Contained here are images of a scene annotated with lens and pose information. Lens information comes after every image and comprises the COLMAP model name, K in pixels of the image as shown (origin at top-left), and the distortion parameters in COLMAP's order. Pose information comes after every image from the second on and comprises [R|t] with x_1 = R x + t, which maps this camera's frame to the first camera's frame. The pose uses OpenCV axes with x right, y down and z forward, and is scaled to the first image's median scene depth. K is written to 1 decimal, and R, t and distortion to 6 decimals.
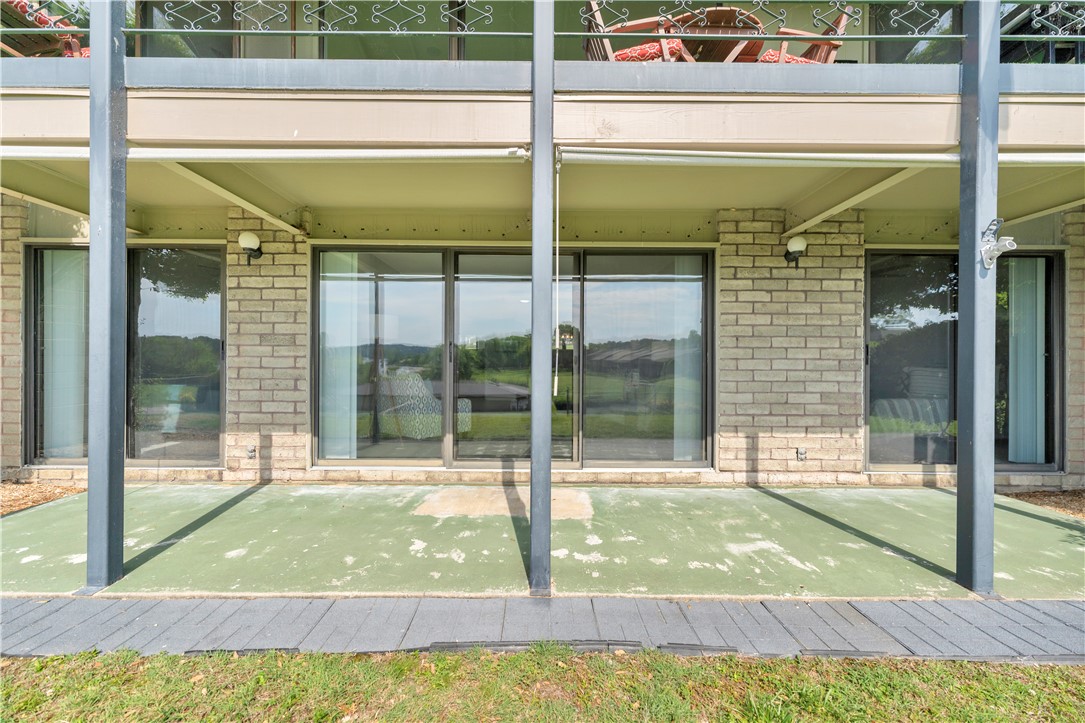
lens RADIAL K [[437.4, 0, 541.2], [0, 437.4, 360.2], [0, 0, 1]] dist [0.000036, 0.000002]
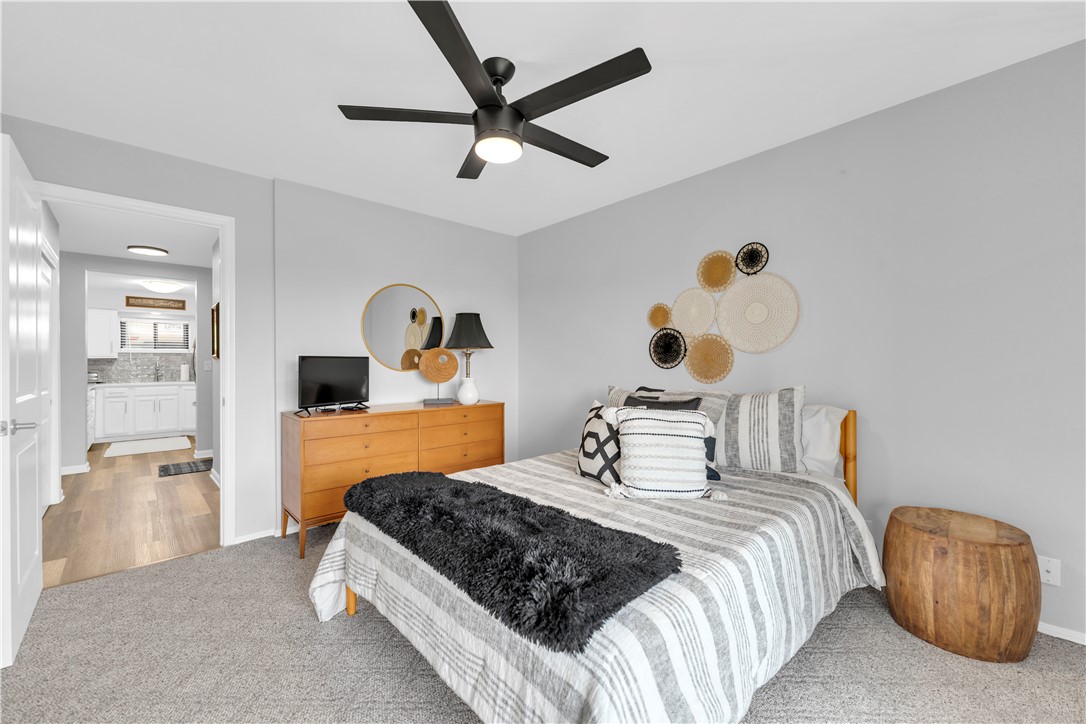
lens RADIAL K [[434.3, 0, 543.0], [0, 434.3, 364.1], [0, 0, 1]] dist [0.000002, 0.000000]
pose [[0.729387, -0.002027, 0.684099, 0.558343], [0.006698, 0.999969, -0.004178, -0.016605], [-0.684069, 0.007629, 0.729378, 0.781285]]
